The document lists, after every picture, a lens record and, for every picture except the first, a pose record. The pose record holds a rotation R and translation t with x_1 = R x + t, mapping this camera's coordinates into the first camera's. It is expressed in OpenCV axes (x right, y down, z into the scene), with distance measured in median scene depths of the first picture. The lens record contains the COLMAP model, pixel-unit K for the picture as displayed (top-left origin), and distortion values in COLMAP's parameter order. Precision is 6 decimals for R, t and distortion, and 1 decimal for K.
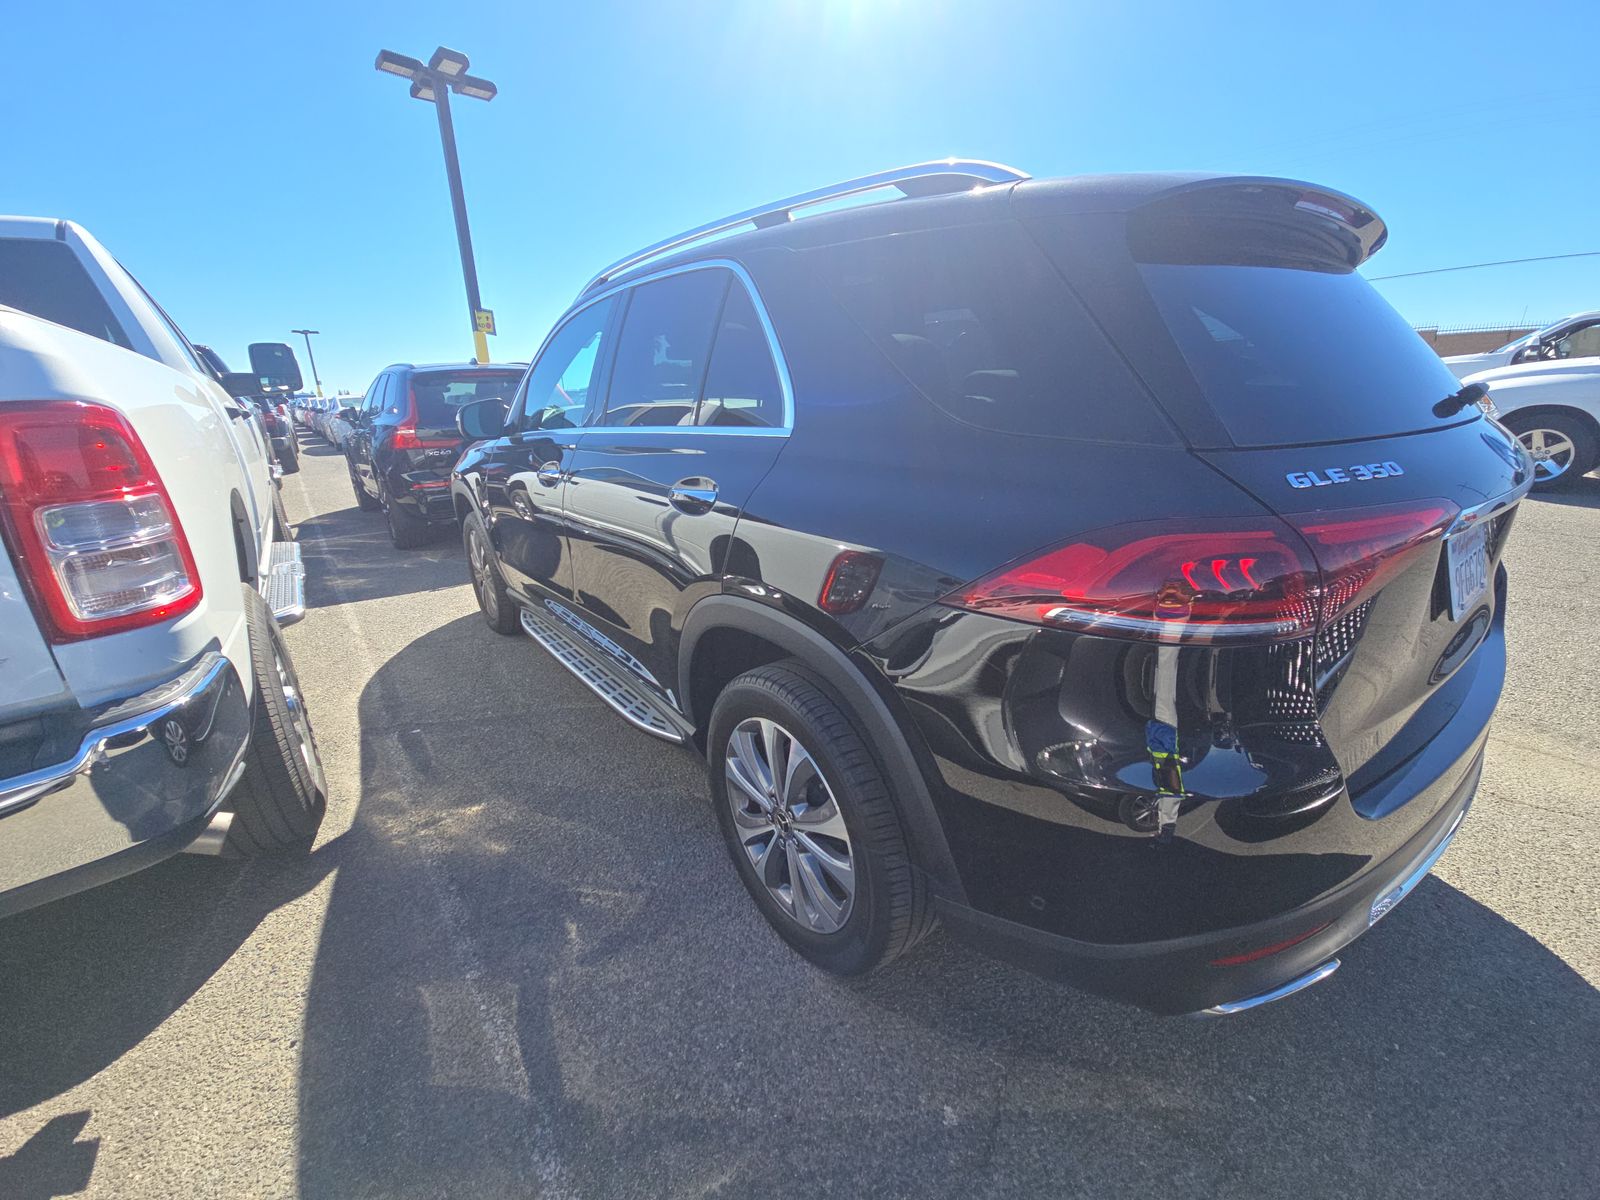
lens RADIAL K [[641.1, 0, 800.0], [0, 641.1, 600.0], [0, 0, 1]] dist [0.063914, -0.033736]
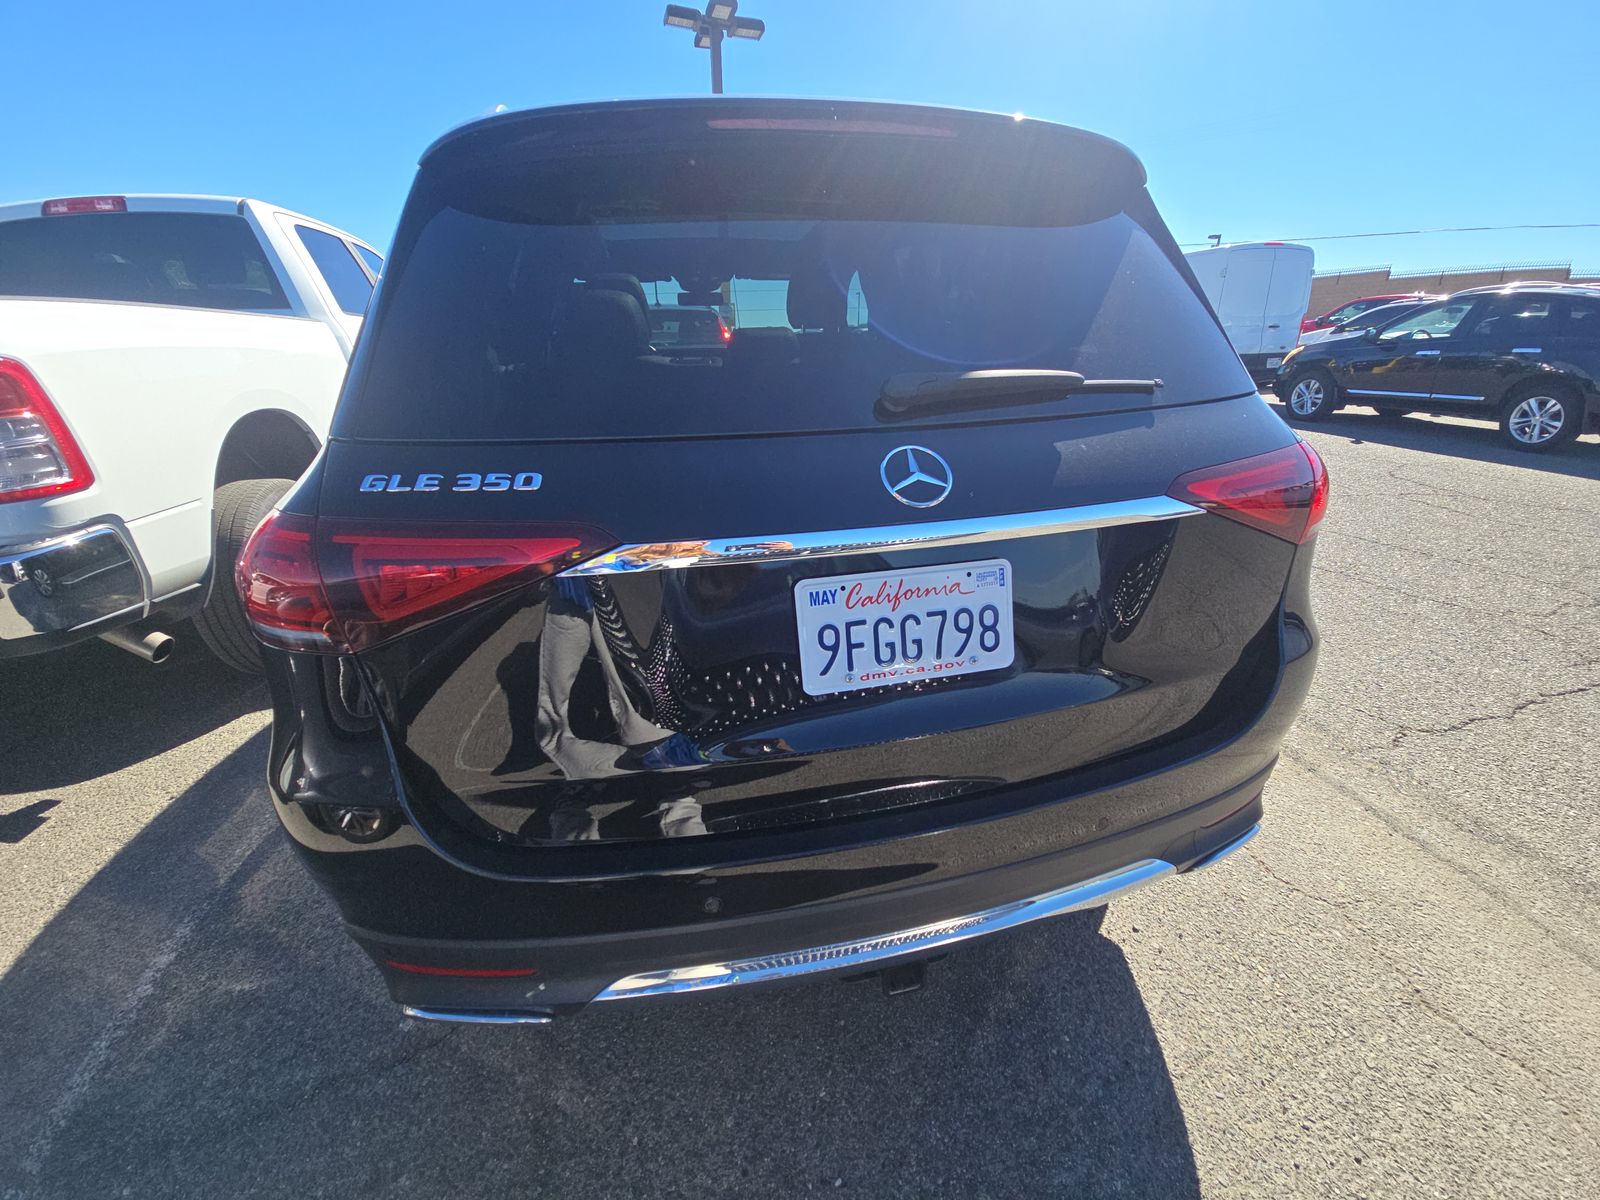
lens RADIAL K [[645.3, 0, 810.6], [0, 645.3, 600.2], [0, 0, 1]] dist [0.021146, -0.013108]
pose [[0.909222, 0.174621, -0.377919, 1.009571], [-0.139169, 0.983044, 0.119404, -0.130934], [0.392361, -0.055970, 0.918107, 0.260972]]
